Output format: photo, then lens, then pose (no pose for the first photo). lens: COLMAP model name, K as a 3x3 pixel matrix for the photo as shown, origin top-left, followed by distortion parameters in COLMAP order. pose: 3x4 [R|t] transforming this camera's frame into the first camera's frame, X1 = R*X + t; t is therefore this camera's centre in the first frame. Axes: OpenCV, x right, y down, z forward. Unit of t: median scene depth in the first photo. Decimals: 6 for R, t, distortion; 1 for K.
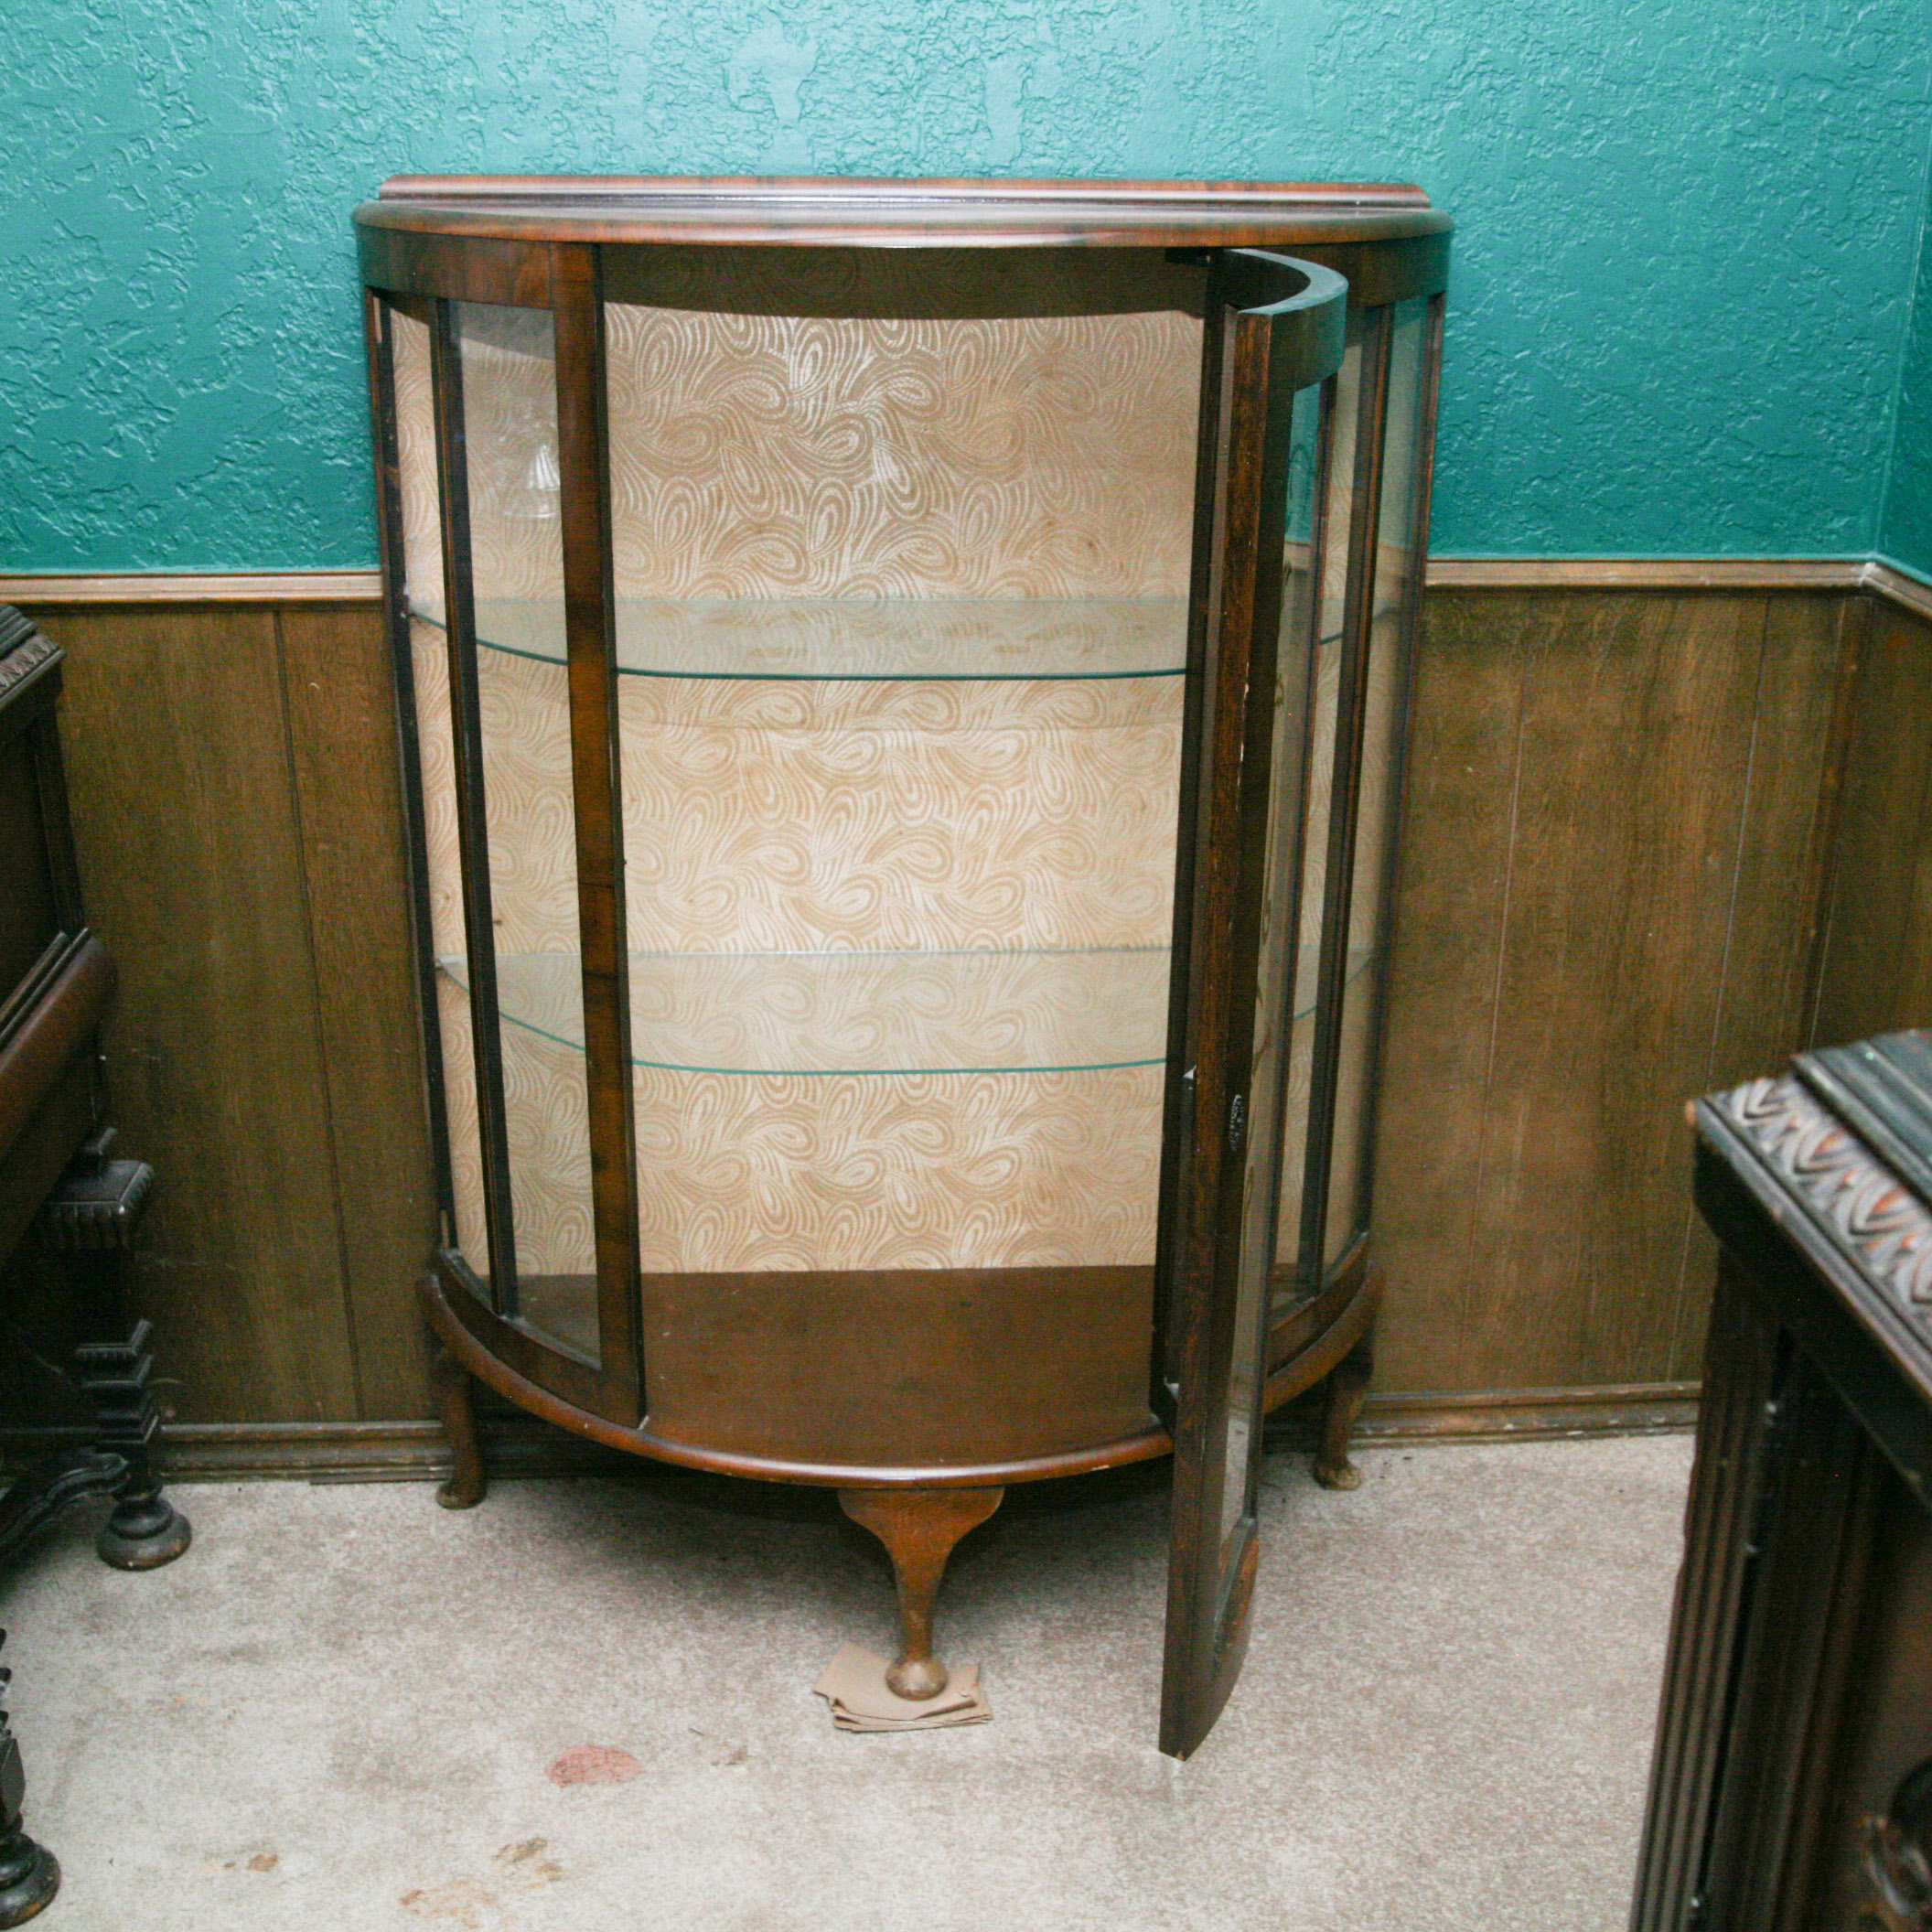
lens RADIAL K [[2349.5, 0, 972.6], [0, 2349.5, 1012.7], [0, 0, 1]] dist [-0.074058, 0.000000]
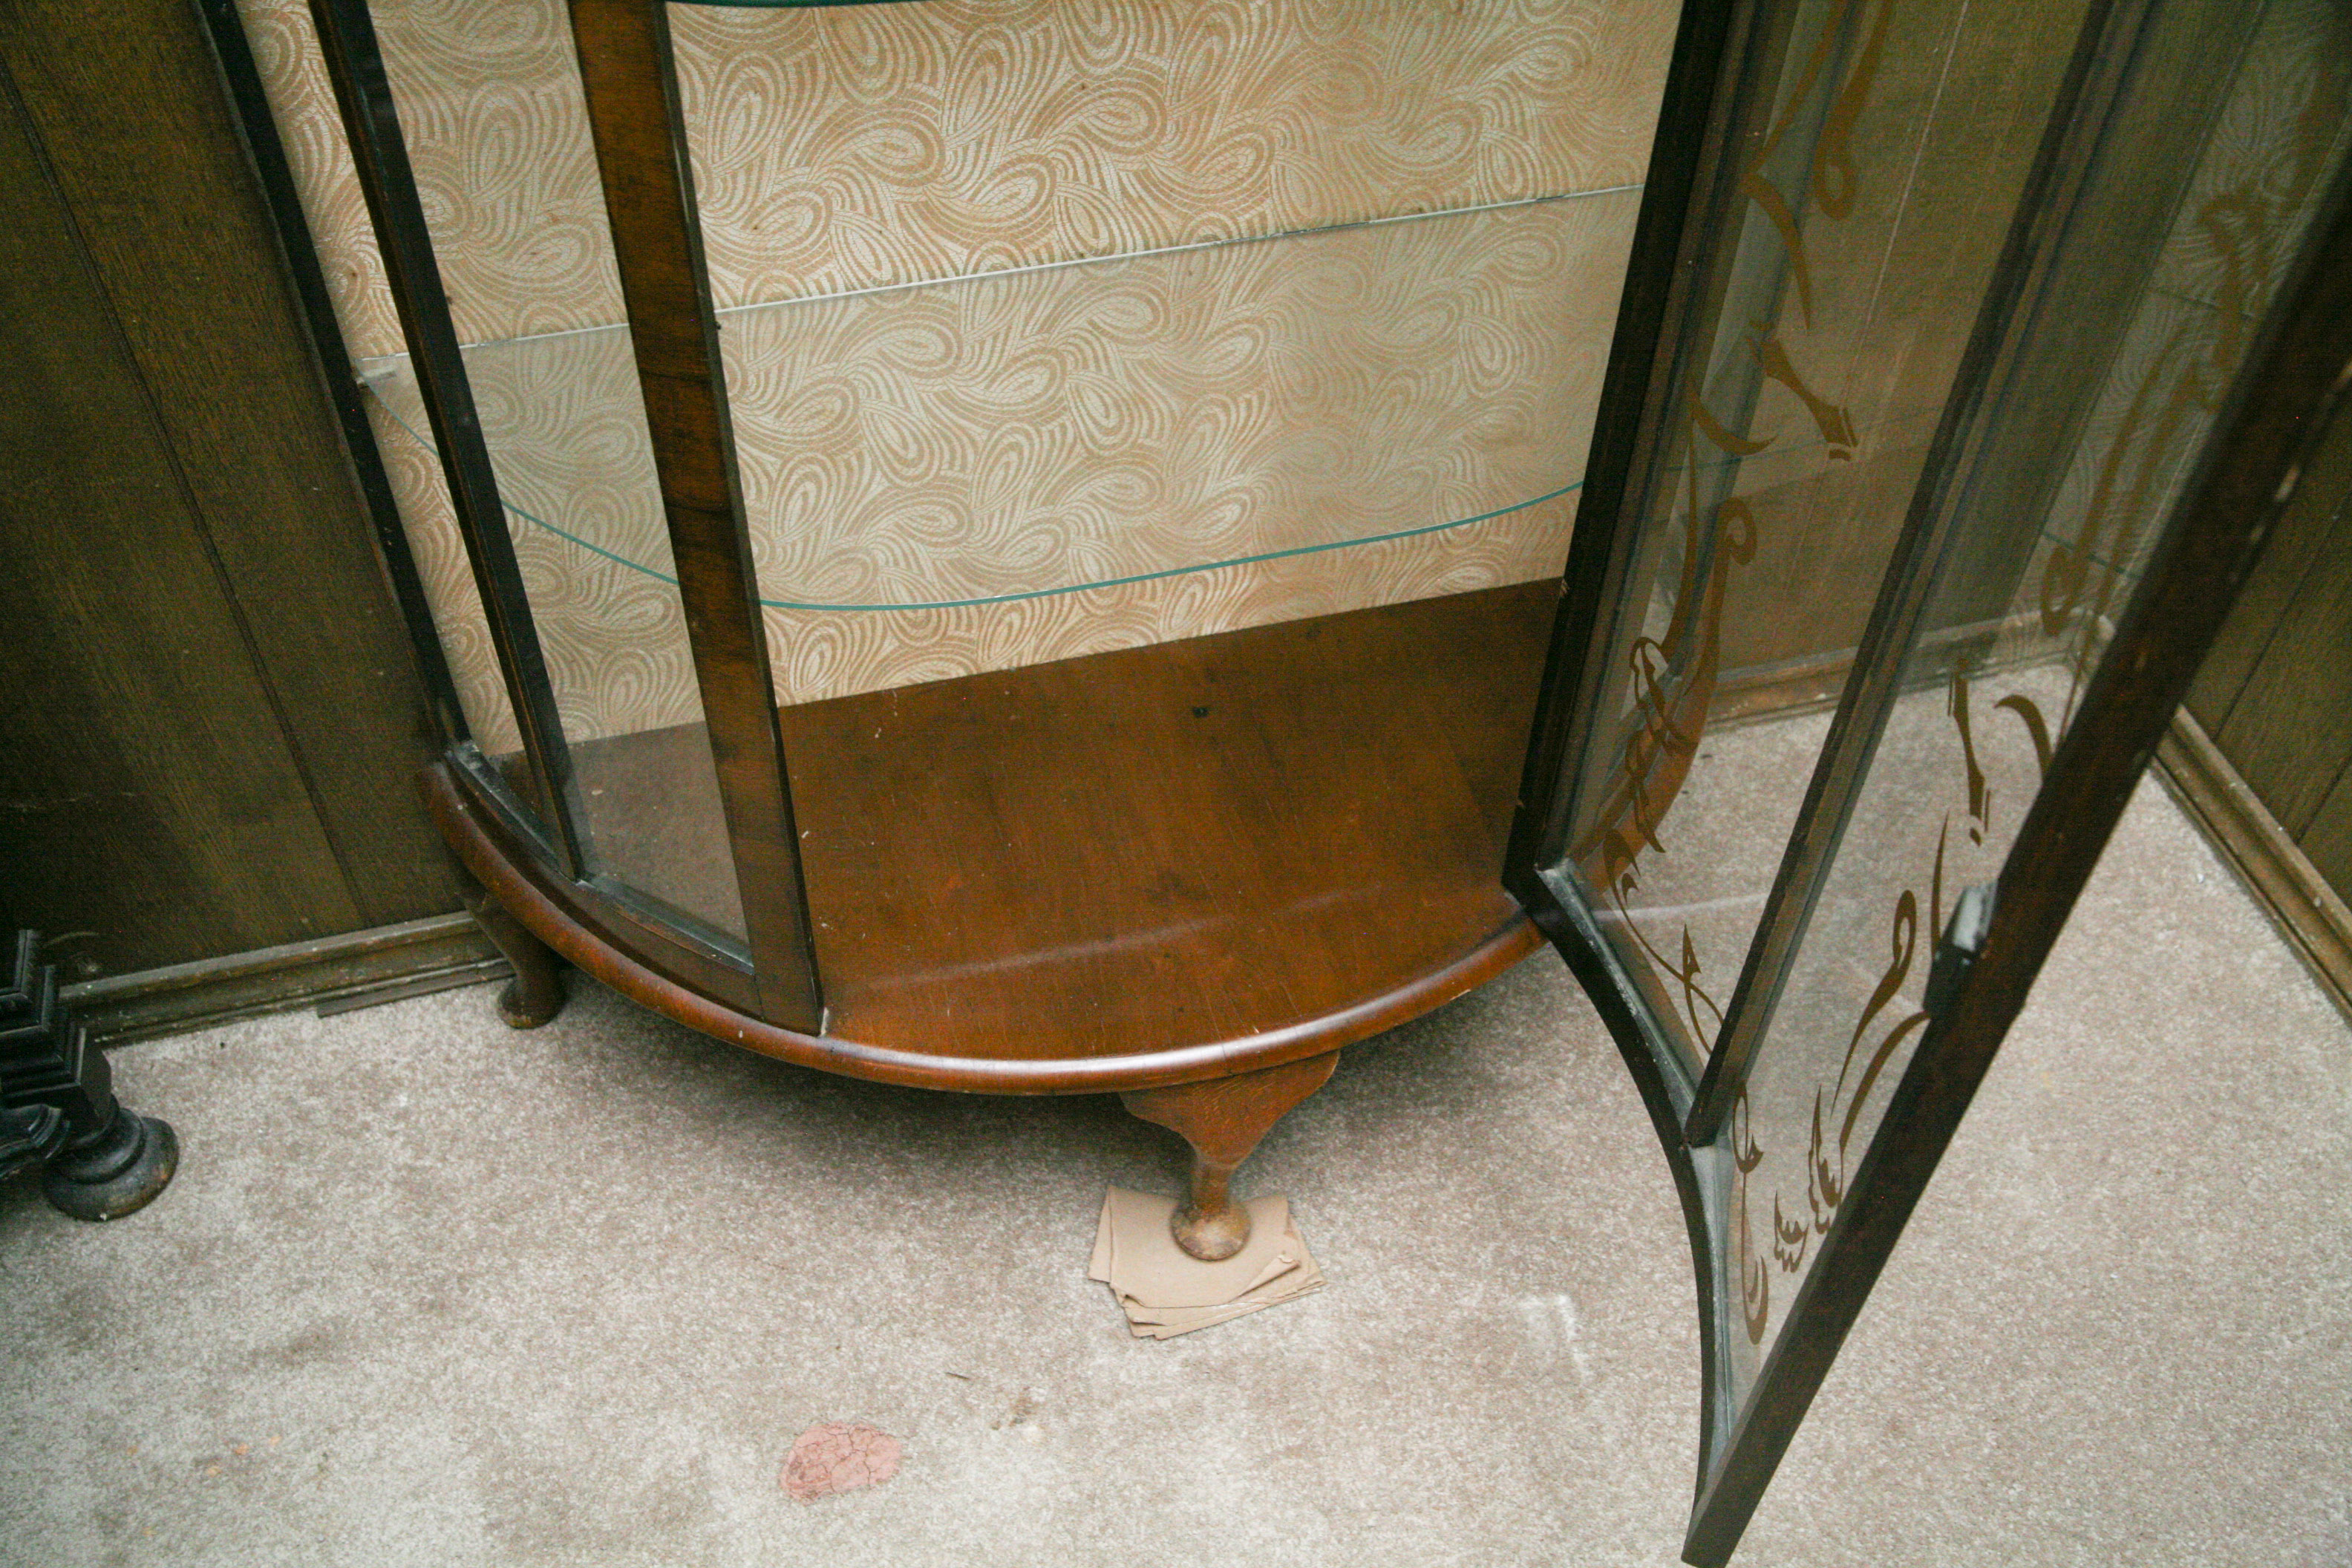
lens RADIAL K [[2171.7, 0, 1175.1], [0, 2171.7, 785.1], [0, 0, 1]] dist [-0.033762, 0.000000]
pose [[0.981149, -0.138940, 0.134320, -0.109569], [0.064489, 0.890607, 0.450178, -0.168421], [-0.182174, -0.433030, 0.882778, 0.415344]]
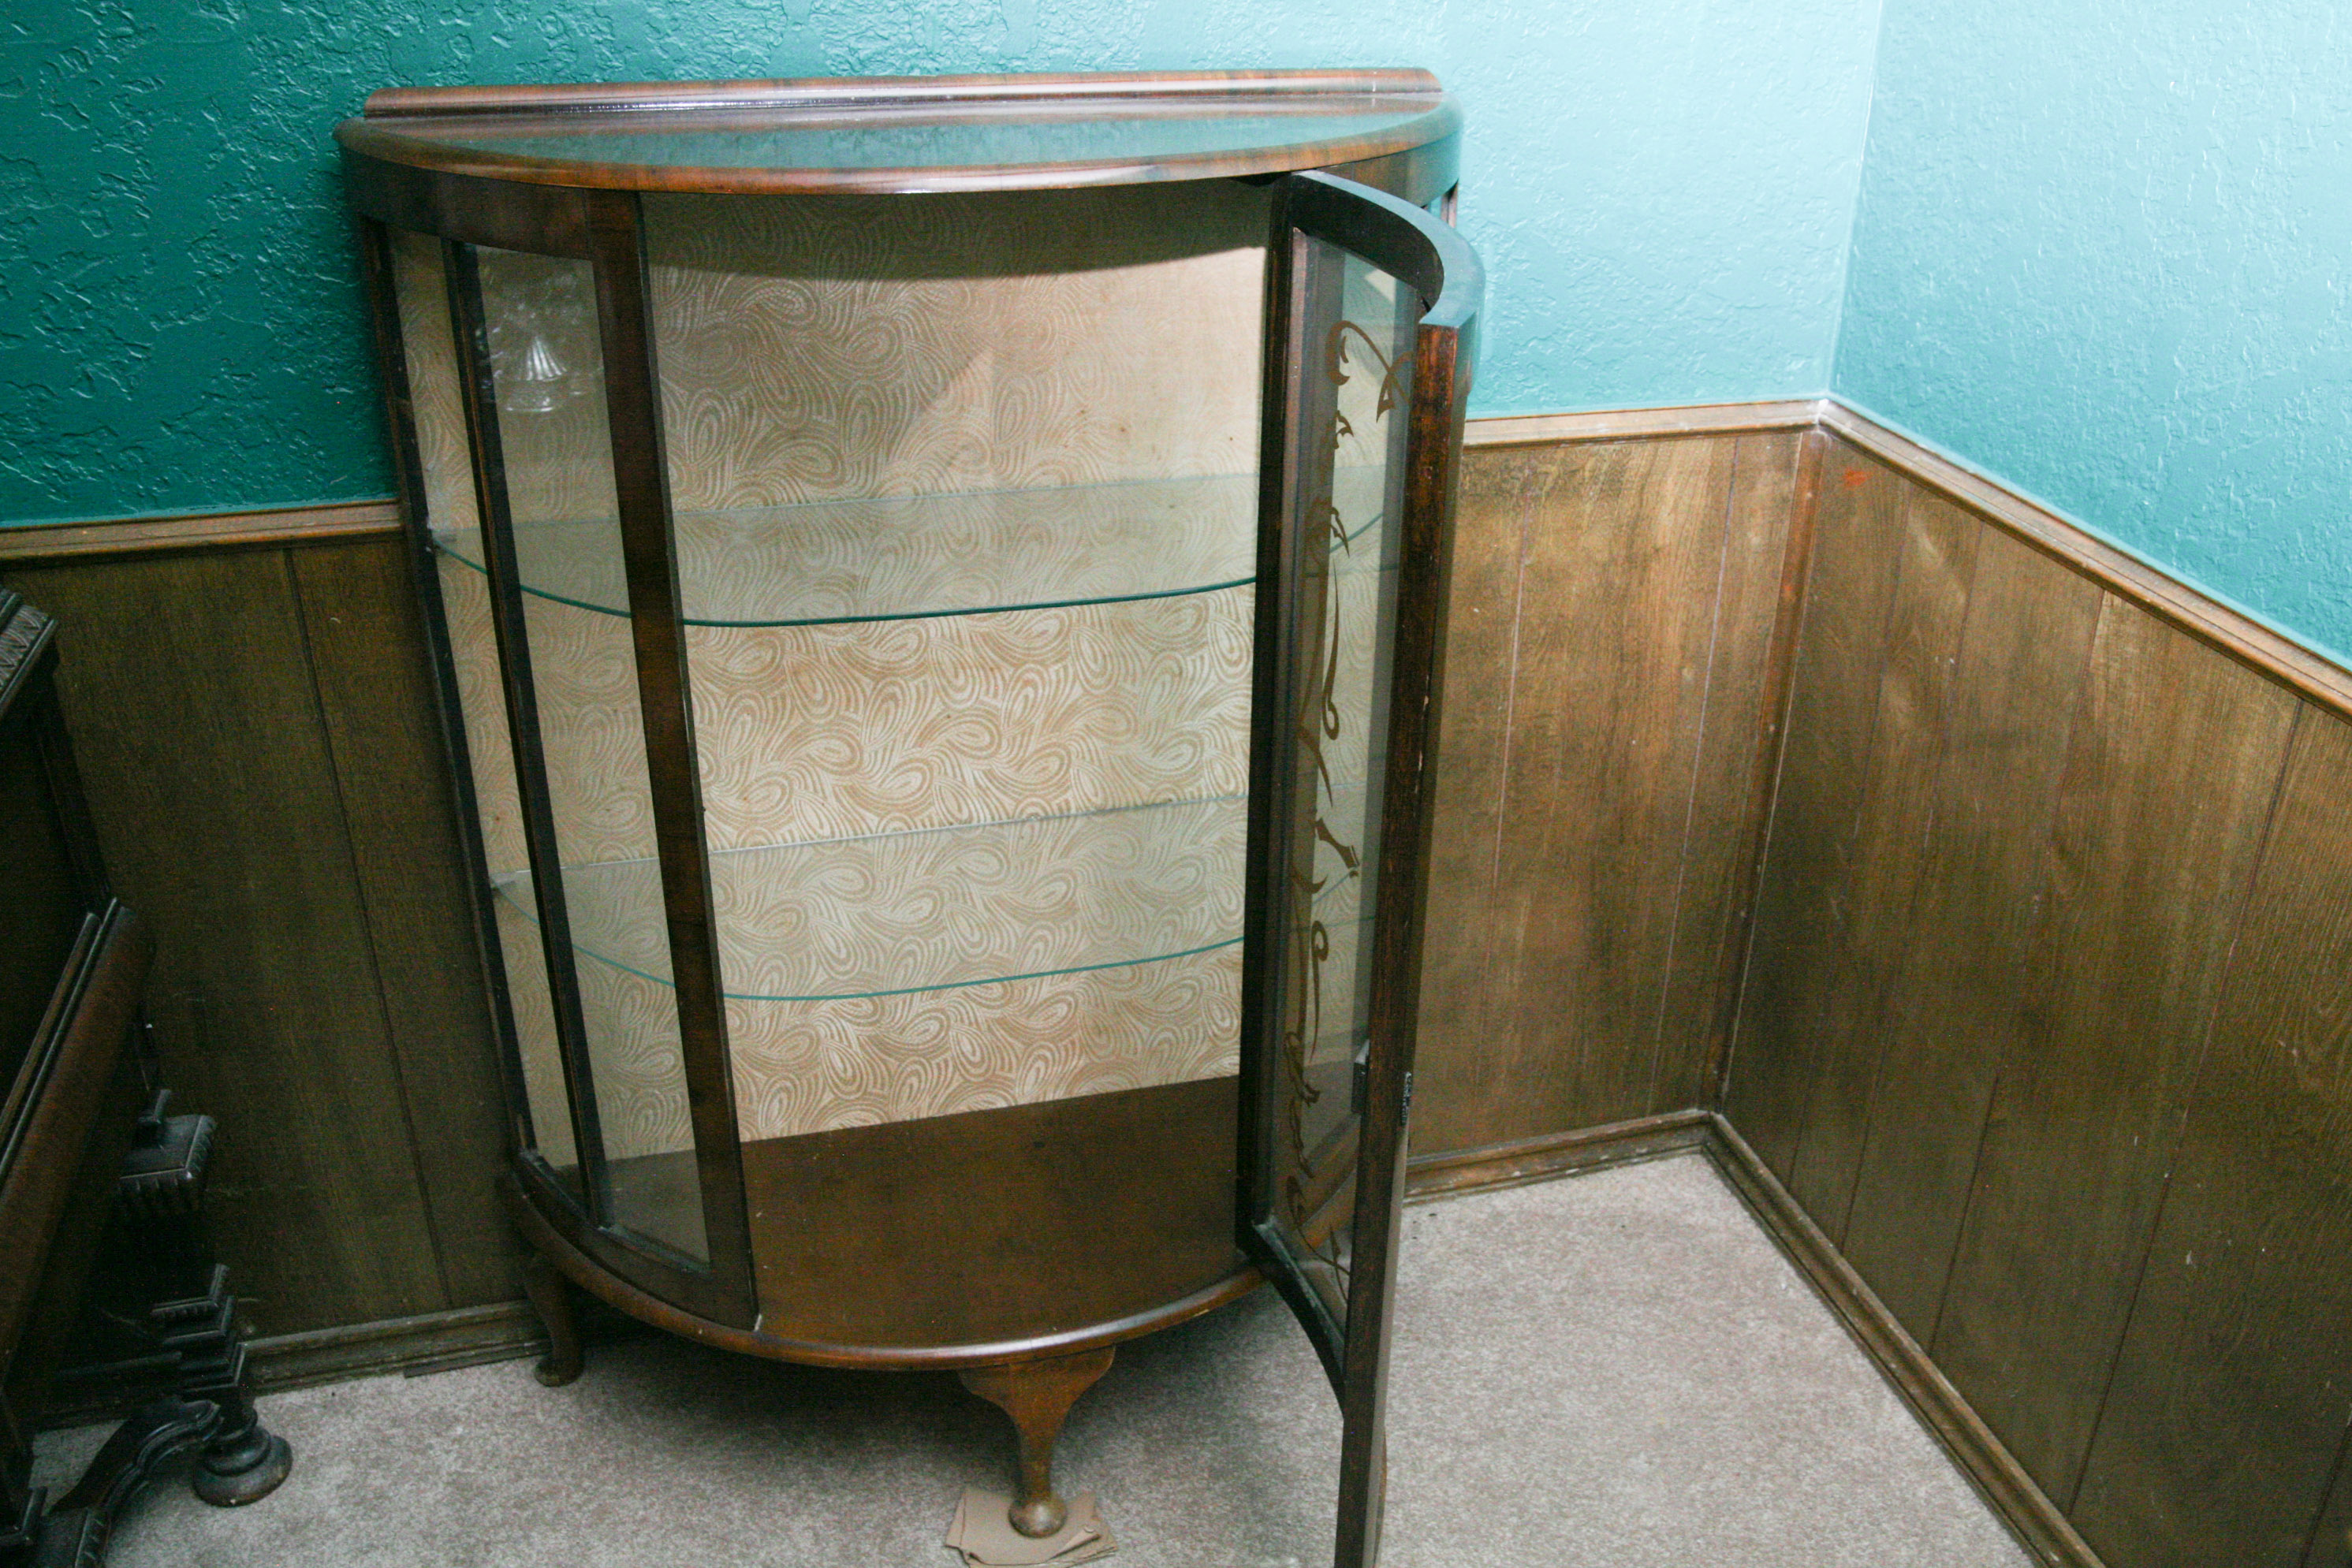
lens RADIAL K [[1986.4, 0, 1222.3], [0, 1986.4, 808.3], [0, 0, 1]] dist [-0.088510, 0.069245]
pose [[0.979257, -0.086874, 0.183056, -0.075870], [0.069513, 0.992635, 0.099220, -0.114471], [-0.190327, -0.084437, 0.978083, 0.131620]]
